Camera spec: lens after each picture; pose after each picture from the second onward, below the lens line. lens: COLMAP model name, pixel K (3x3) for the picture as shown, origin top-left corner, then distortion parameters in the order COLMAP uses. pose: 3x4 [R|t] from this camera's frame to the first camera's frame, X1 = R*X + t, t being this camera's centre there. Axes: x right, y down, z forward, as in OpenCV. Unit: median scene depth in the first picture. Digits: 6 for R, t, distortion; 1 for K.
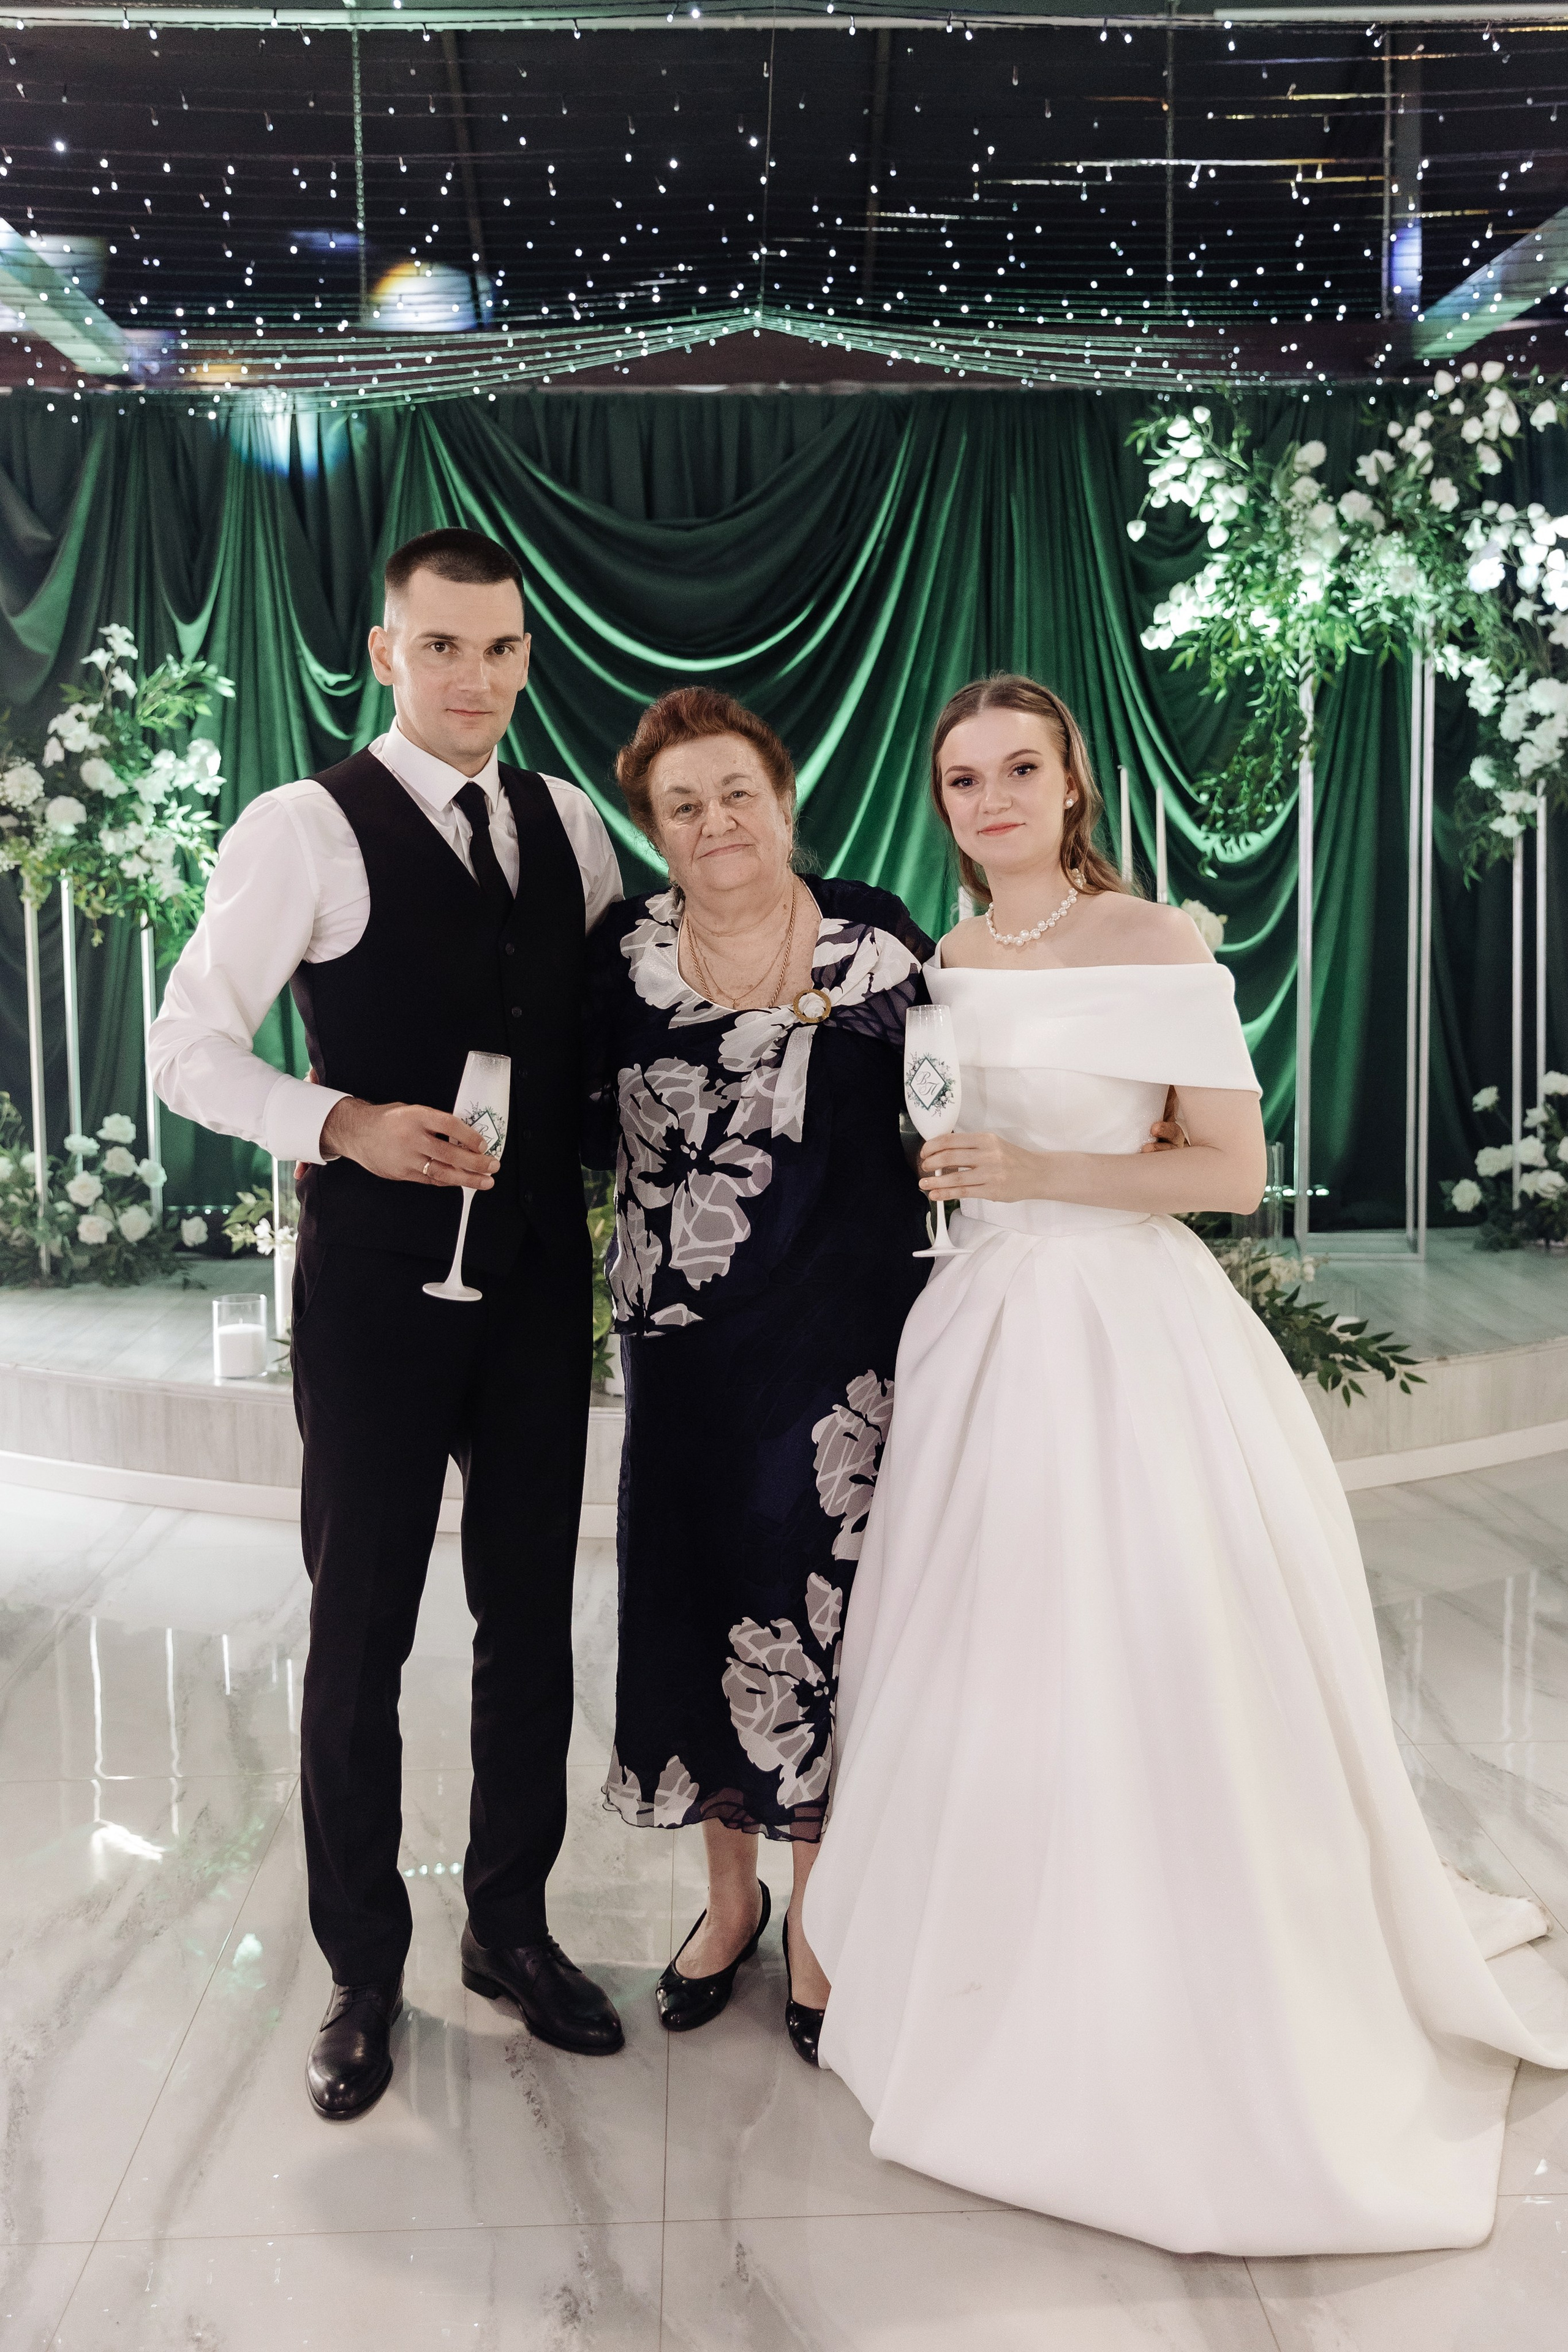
lens RADIAL K [[2203.3, 0, 770.8], [0, 2203.3, 1060.5], [0, 0, 1]] dist [0.023671, 0.027480]
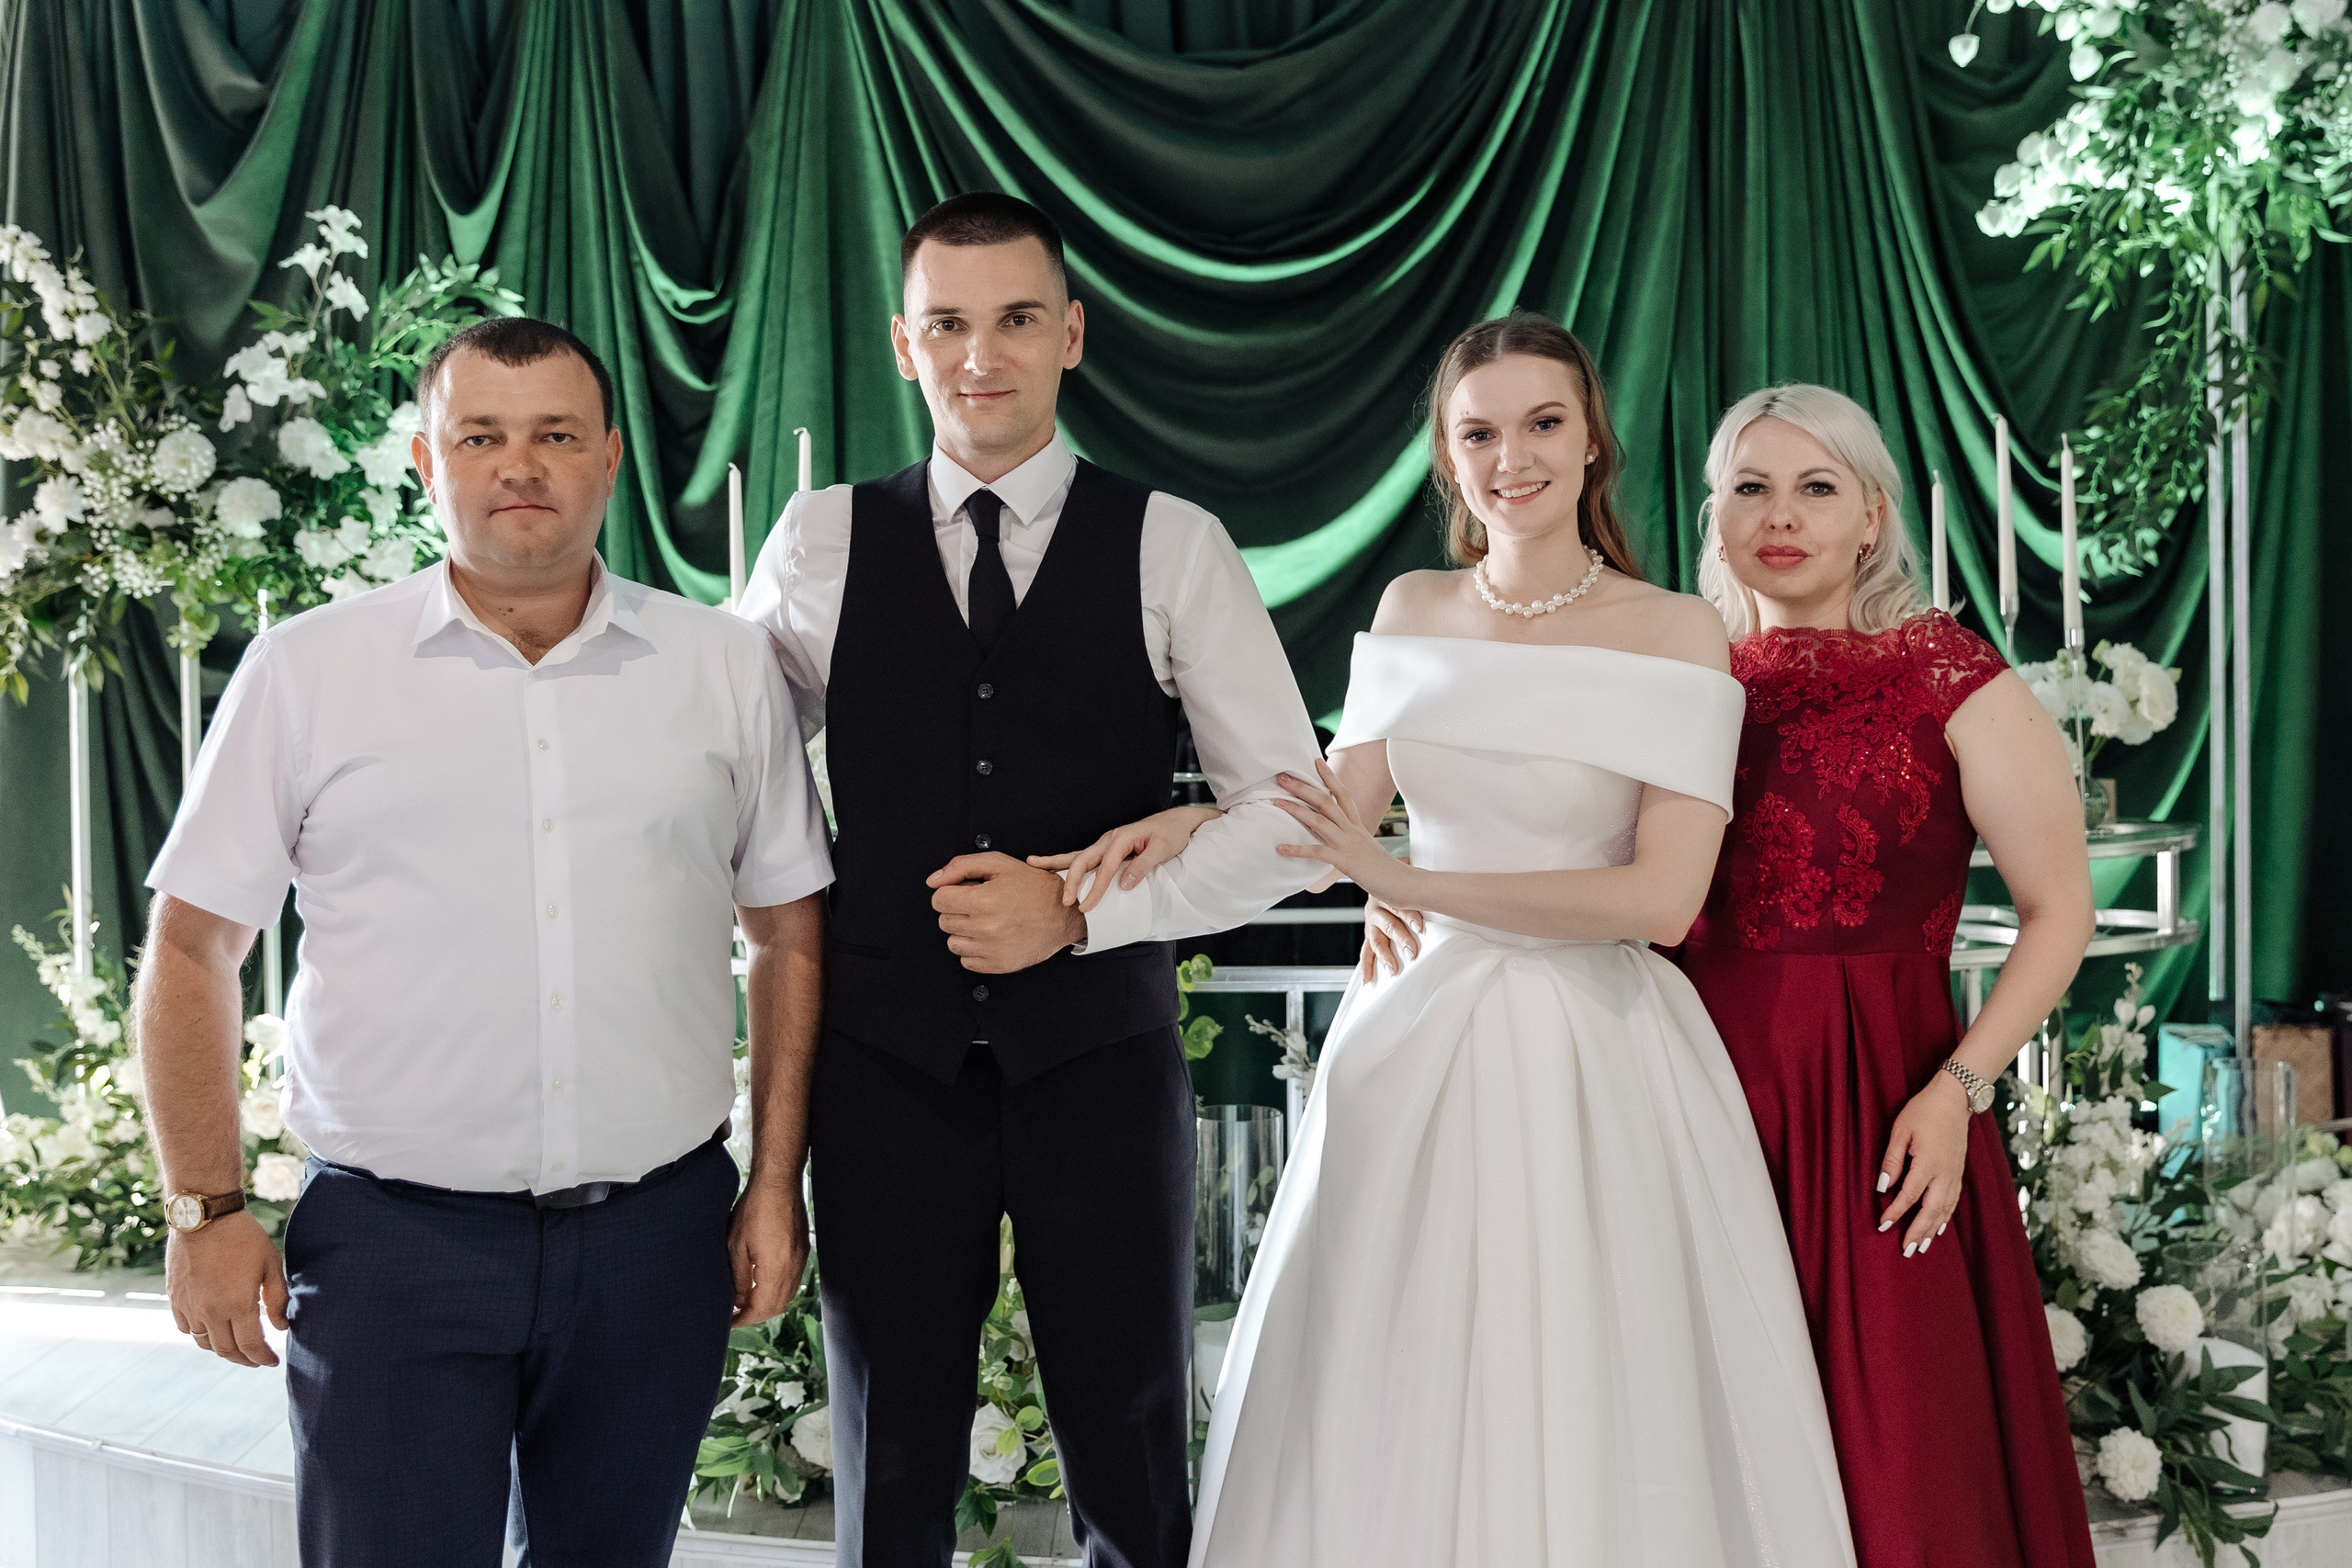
lens RADIAL K [[2530.6, 0, 1226.9], [0, 2530.6, 656.1], [0, 0, 1]] dist [0.006832, 0.016623]
pose [[0.999831, -0.000954, -0.018345, -0.029248], [-0.000173, 0.998117, -0.061333, -0.024733], [0.018369, 0.061326, 0.997949, 0.288598]]
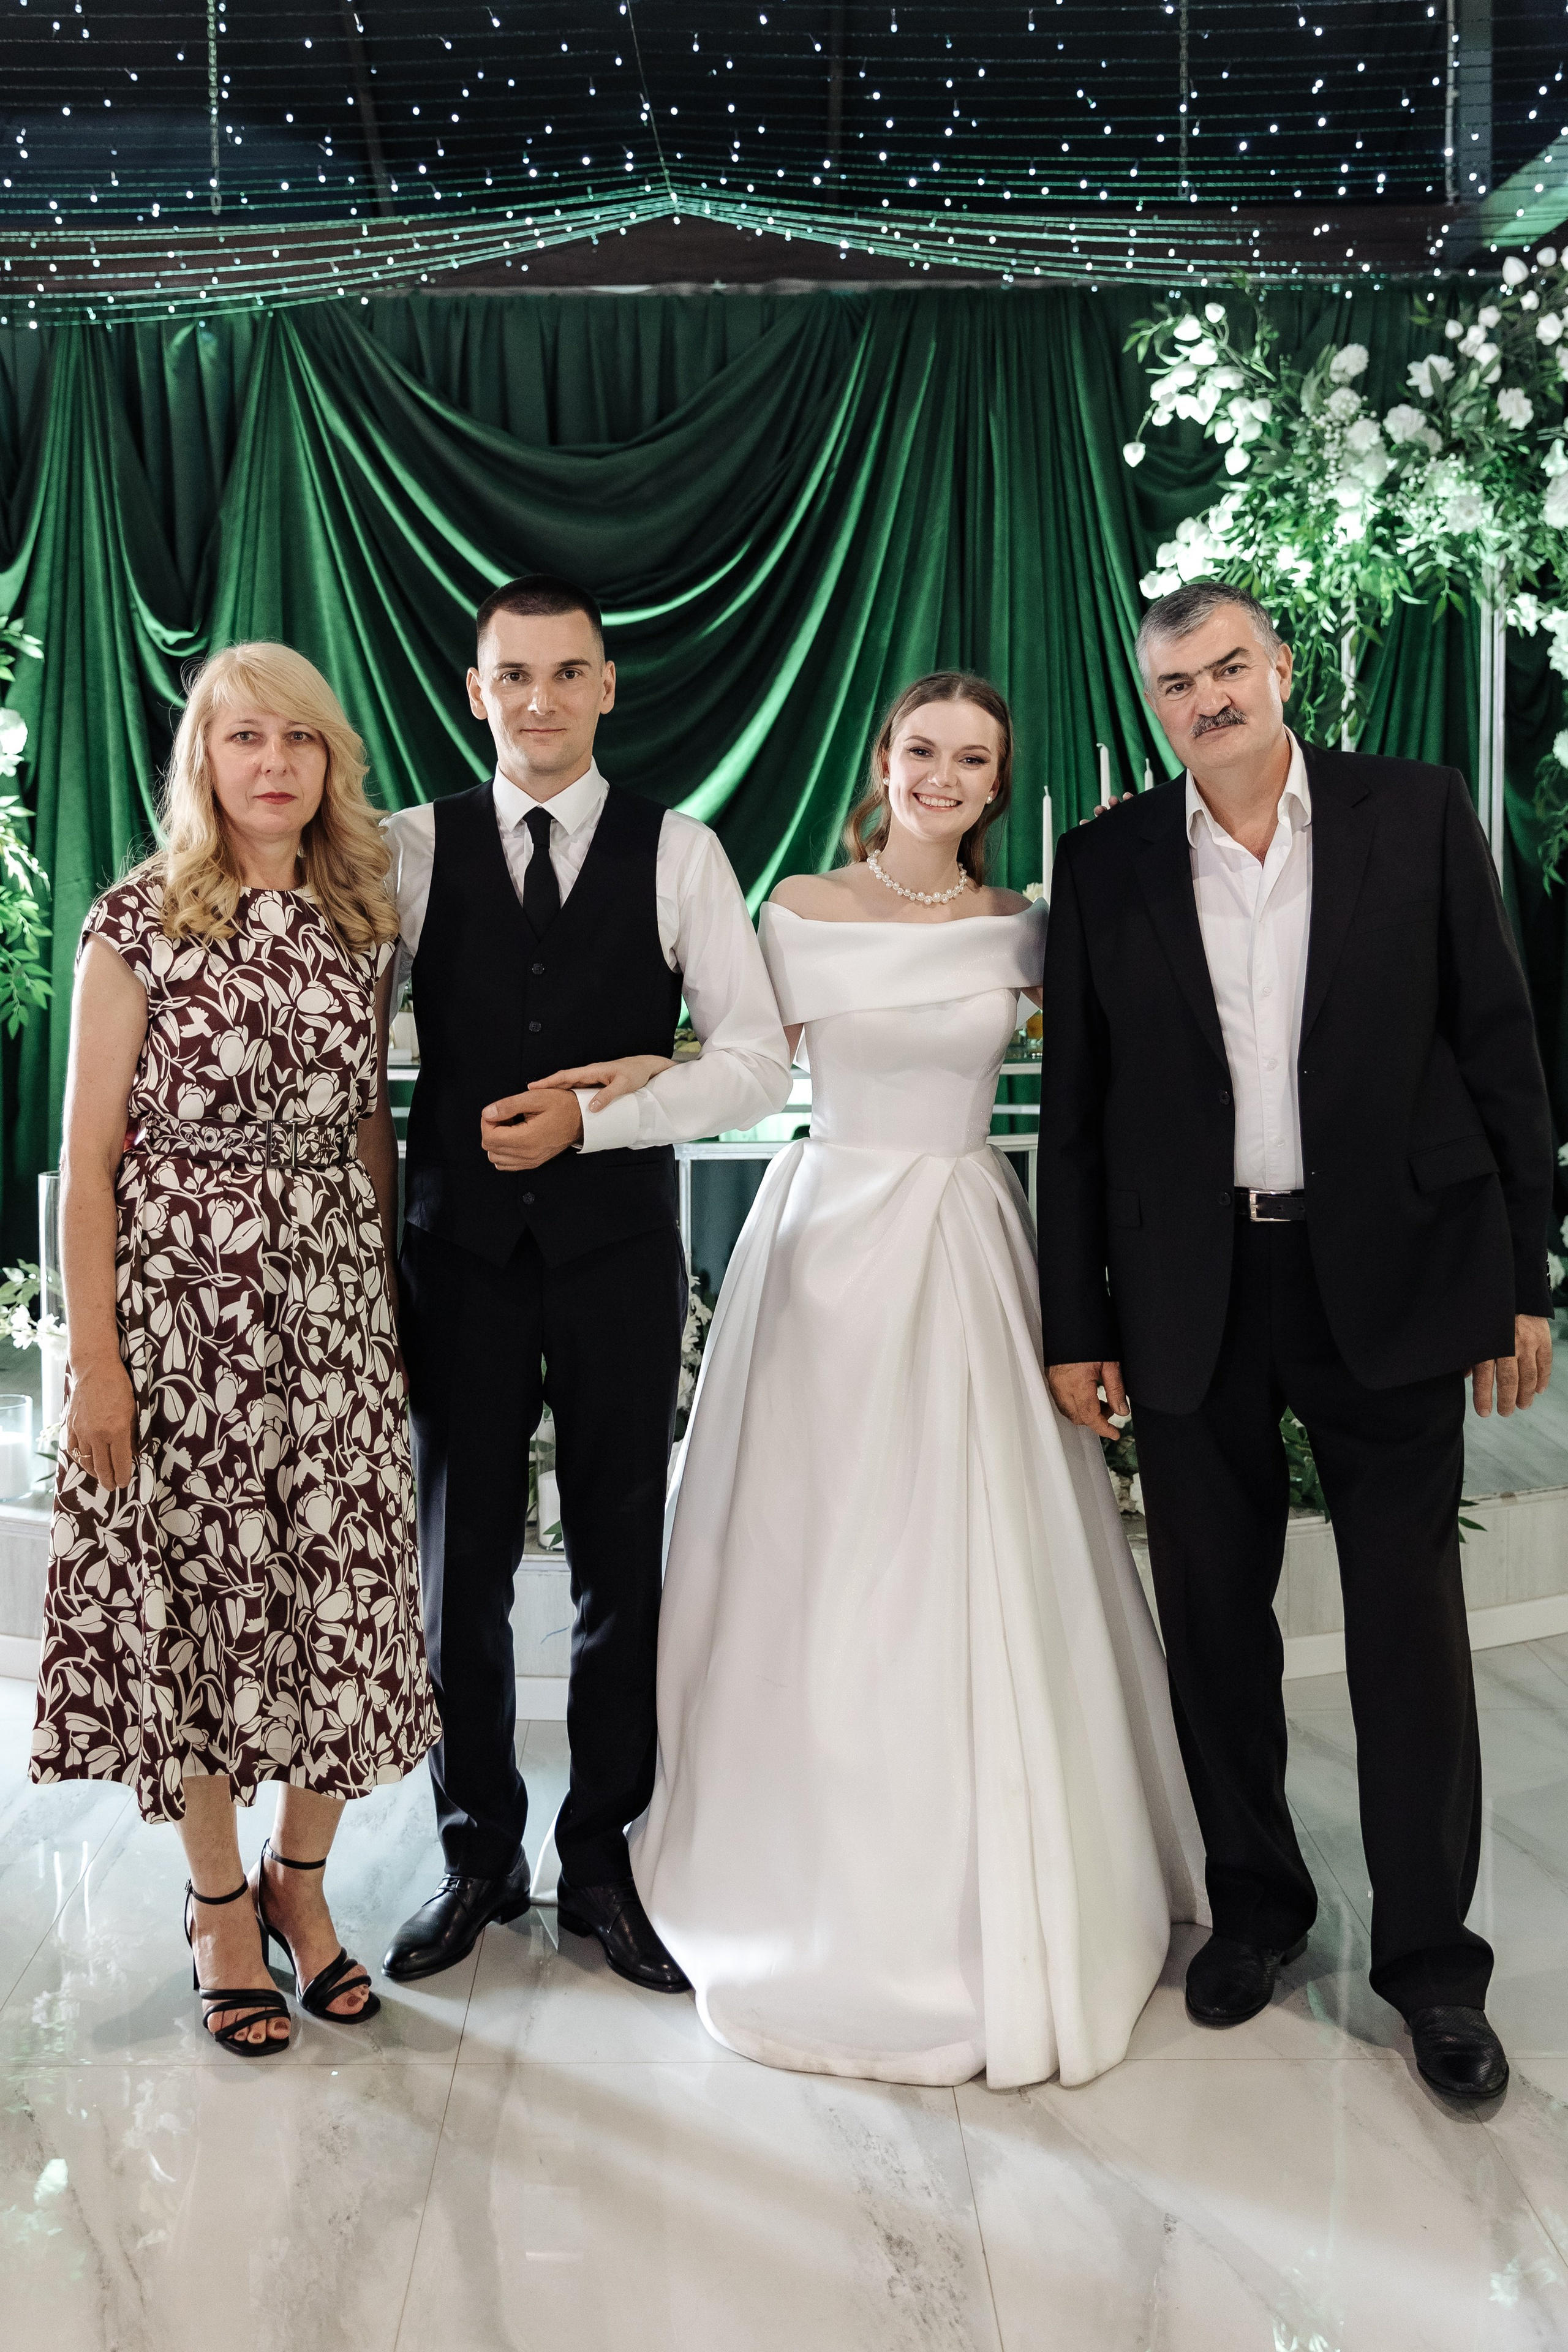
lens RADIAL K [[2391.6, 0, 729.8], [0, 2391.6, 992.8], [0, 0, 1]] dist [0.014839, 0.013506]
pose [[0.999024, 0.004840, -0.043912, 0.055705], [-0.005851, 0.999720, -0.022936, -0.019873], [0.043789, 0.023170, 0.998772, 0.114140]]
